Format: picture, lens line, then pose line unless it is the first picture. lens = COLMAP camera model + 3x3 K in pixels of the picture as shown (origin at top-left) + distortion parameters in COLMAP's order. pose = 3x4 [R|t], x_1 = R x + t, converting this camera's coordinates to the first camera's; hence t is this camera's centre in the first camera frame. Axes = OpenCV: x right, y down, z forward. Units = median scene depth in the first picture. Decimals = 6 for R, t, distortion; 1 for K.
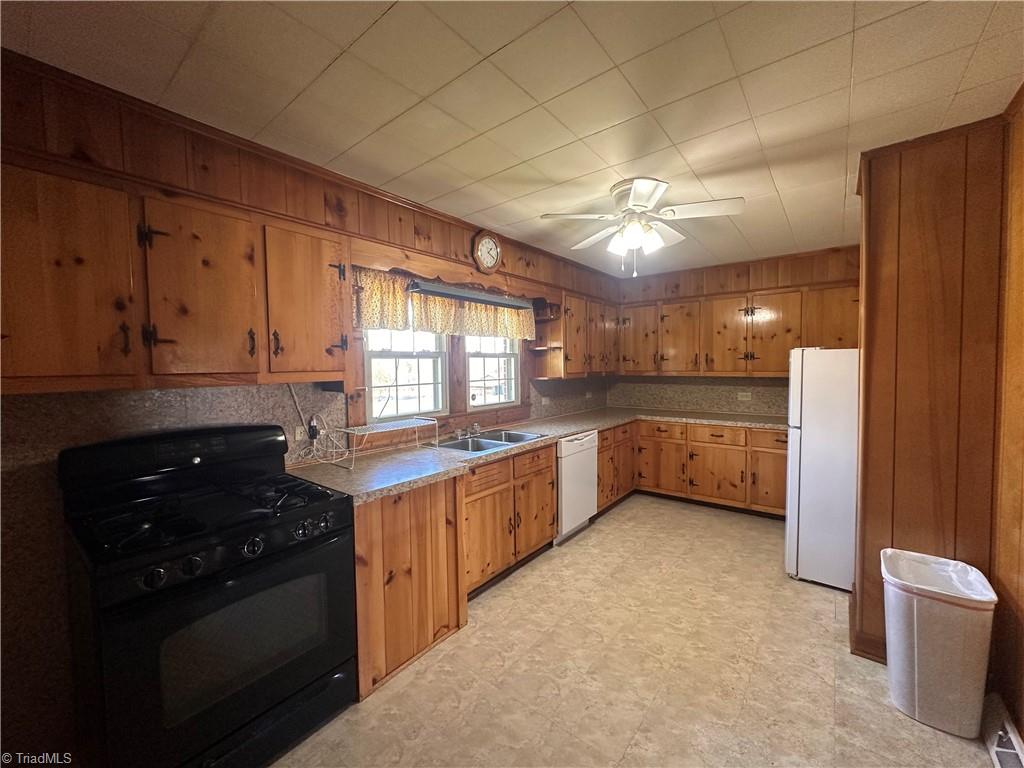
lens RADIAL K [[406.8, 0, 511.2], [0, 406.8, 386.0], [0, 0, 1]] dist [-0.003394, 0.000787]
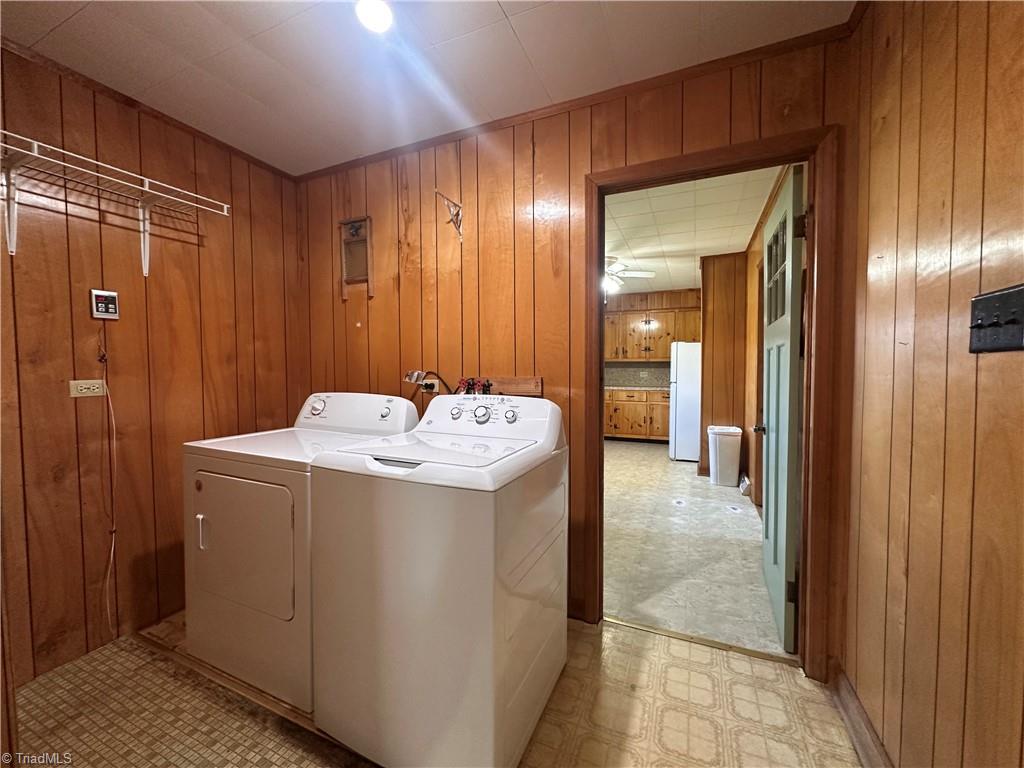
lens RADIAL K [[406.8, 0, 516.7], [0, 406.8, 380.5], [0, 0, 1]] dist [-0.003394, 0.000787]
pose [[0.965632, 0.007899, 0.259795, -0.494312], [-0.003195, 0.999823, -0.018523, 0.120010], [-0.259895, 0.017057, 0.965486, -0.635857]]
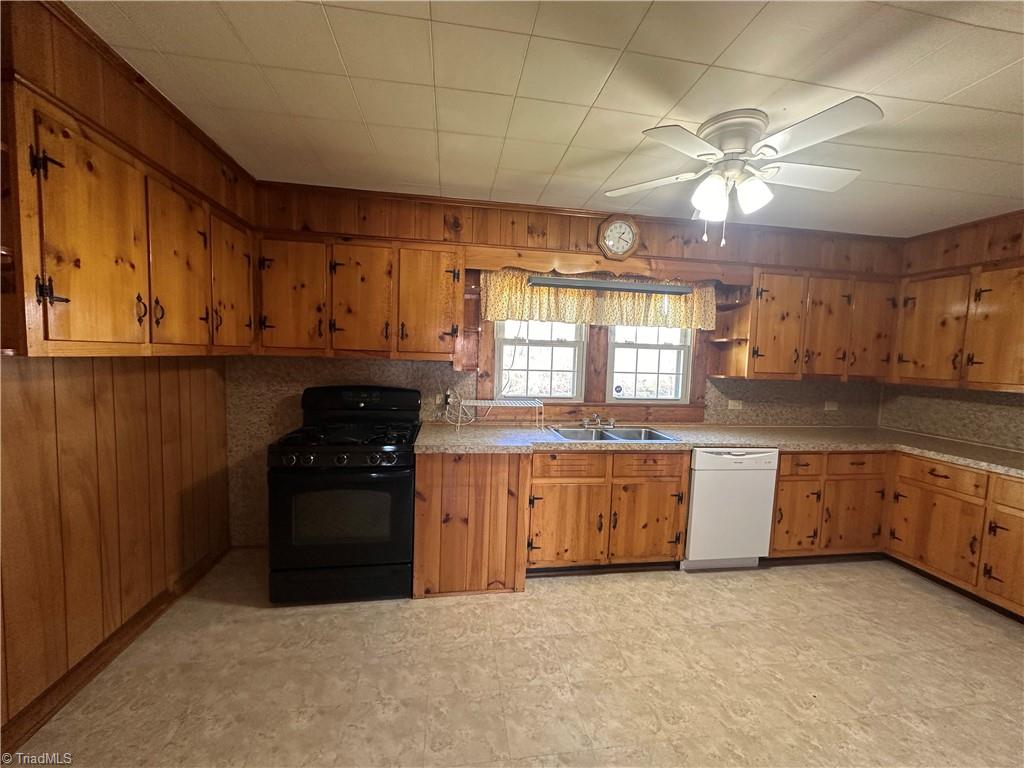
lens RADIAL K [[406.8, 0, 513.4], [0, 406.8, 386.1], [0, 0, 1]] dist [-0.003394, 0.000787]
pose [[0.734201, 0.093188, -0.672507, 0.432552], [-0.078904, 0.995535, 0.051807, -0.011523], [0.674332, 0.015026, 0.738275, 0.134536]]
